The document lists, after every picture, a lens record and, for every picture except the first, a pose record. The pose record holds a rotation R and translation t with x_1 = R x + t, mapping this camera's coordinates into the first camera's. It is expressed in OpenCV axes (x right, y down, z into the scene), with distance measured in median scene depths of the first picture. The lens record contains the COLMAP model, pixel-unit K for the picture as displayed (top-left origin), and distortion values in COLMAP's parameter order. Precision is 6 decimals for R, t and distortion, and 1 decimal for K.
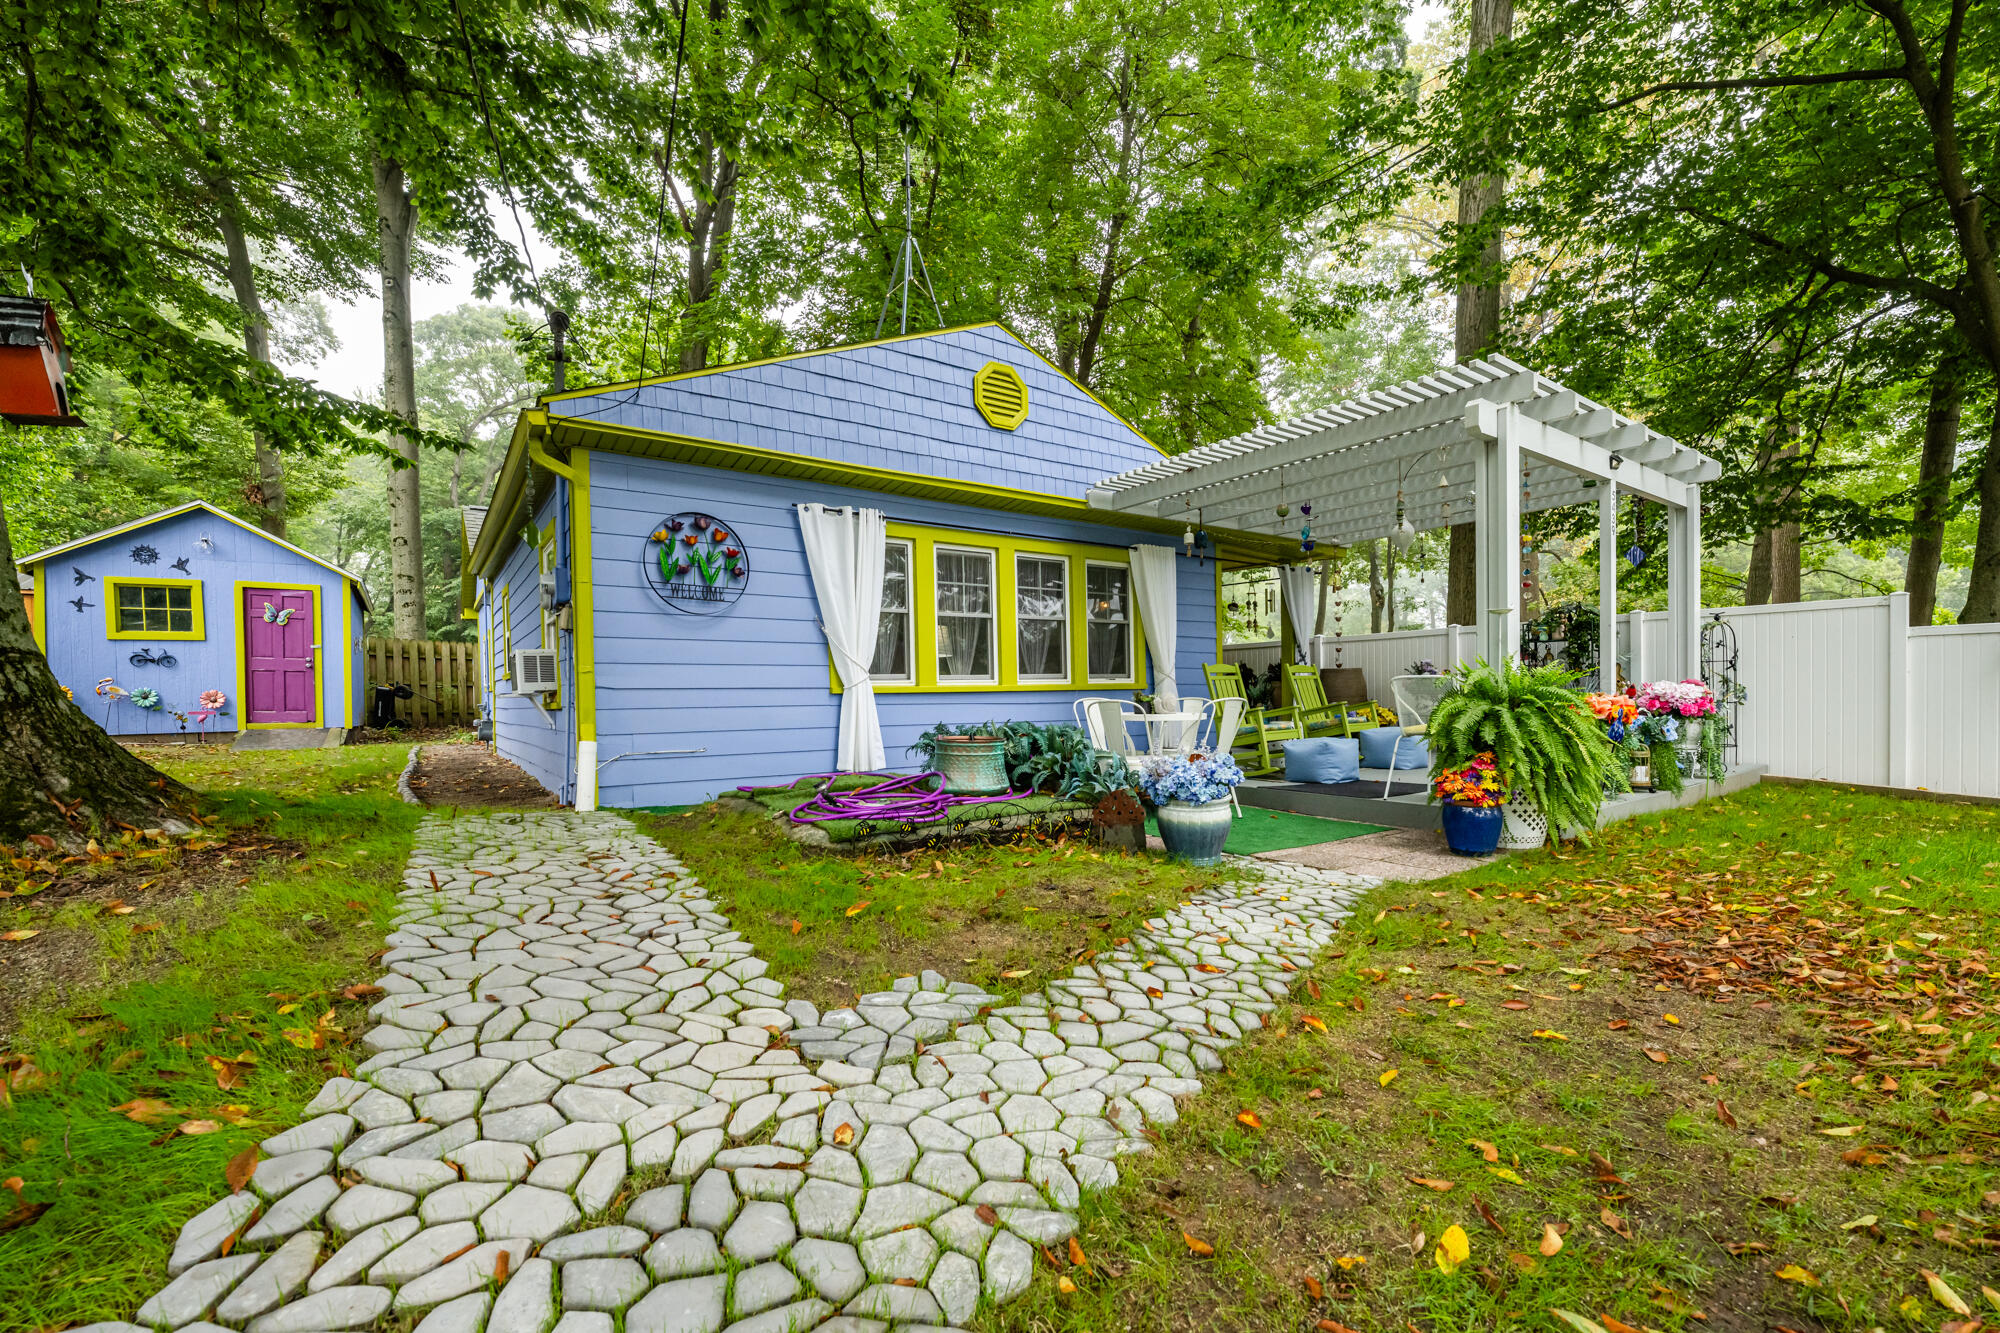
lens RADIAL K [[805.1, 0, 1037.9], [0, 805.1, 705.1], [0, 0, 1]] dist [-0.001200, -0.000255]
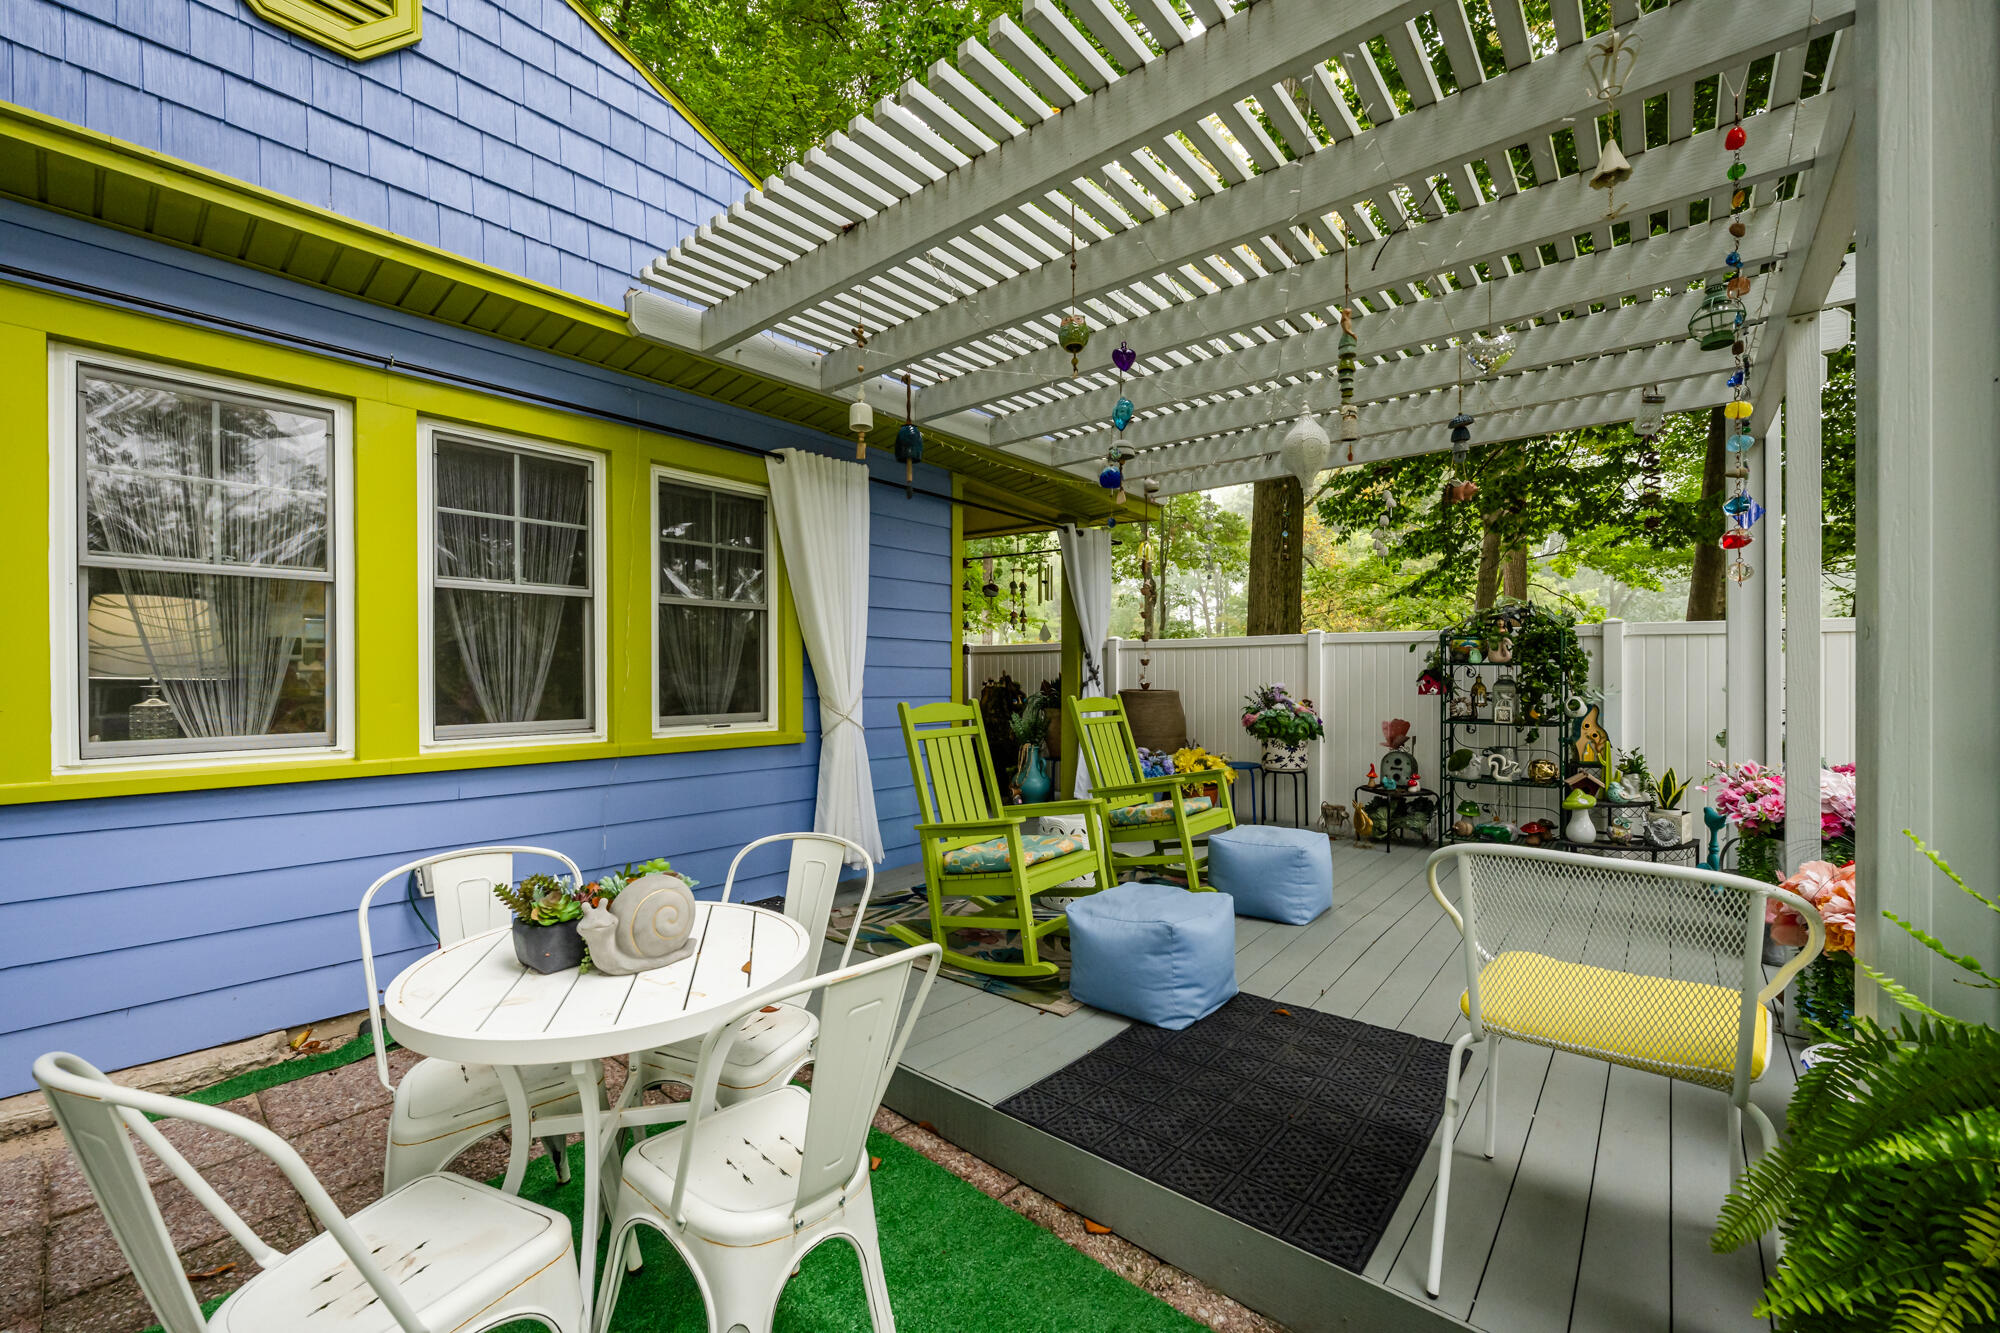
lens RADIAL K [[805.1, 0, 1014.0], [0, 805.1, 673.0], [0, 0, 1]] dist [-0.001200, -0.000255]
pose [[0.971152, 0.018261, 0.237760, 0.144478], [-0.012856, 0.999623, -0.024267, -0.053238], [-0.238113, 0.020510, 0.971021, 0.491780]]
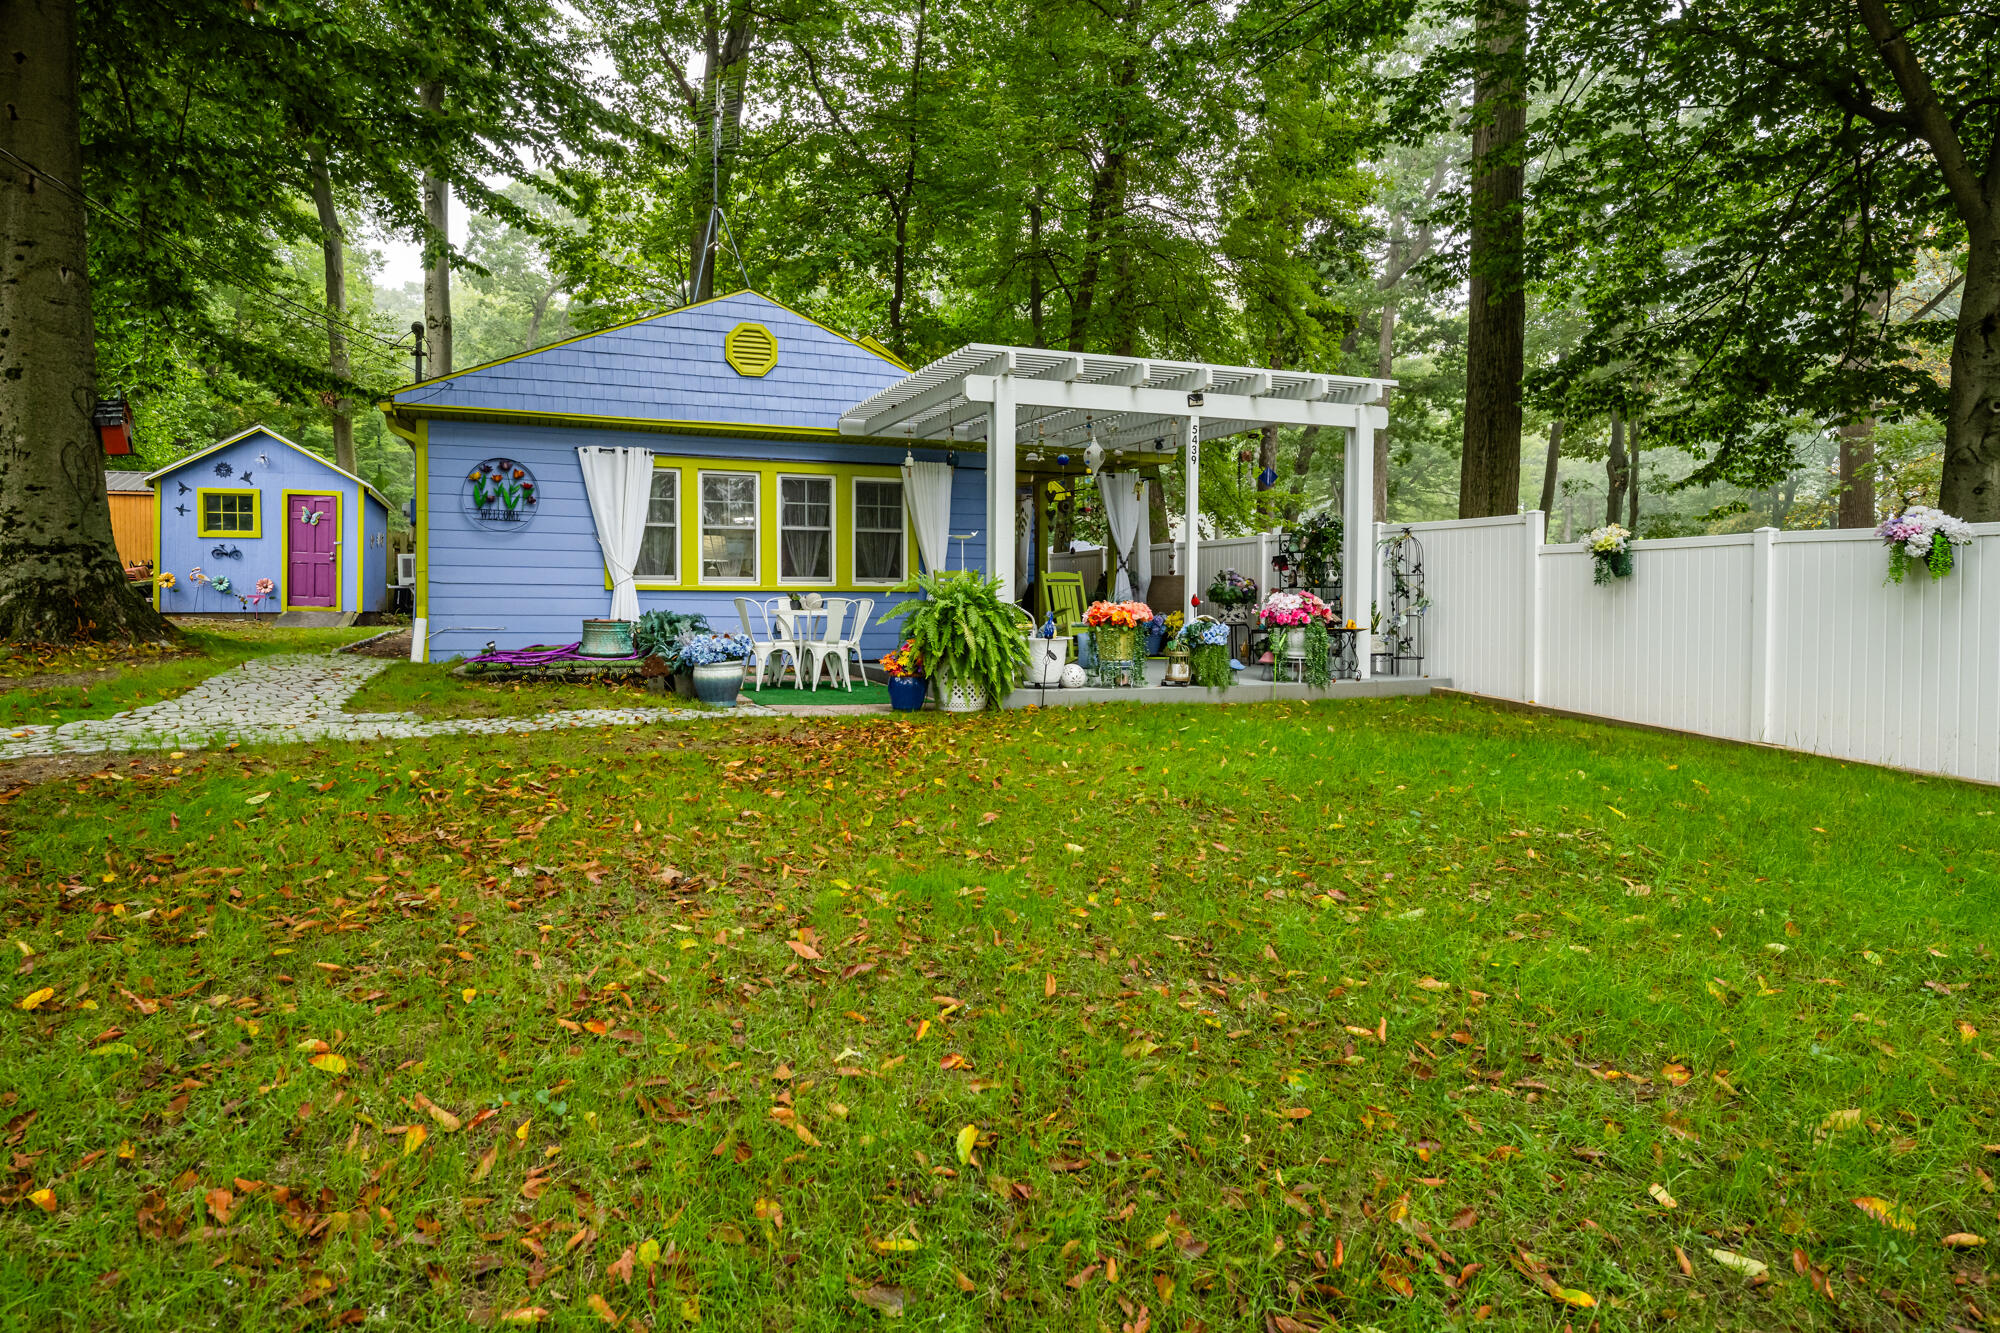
lens RADIAL K [[1031.4, 0, 930.1], [0, 1031.4, 612.2], [0, 0, 1]] dist [-0.004385, -0.000338]
pose [[0.964917, 0.025058, -0.261356, 0.527162], [-0.024673, 0.999684, 0.004756, 0.000998], [0.261393, 0.001859, 0.965231, -0.365558]]
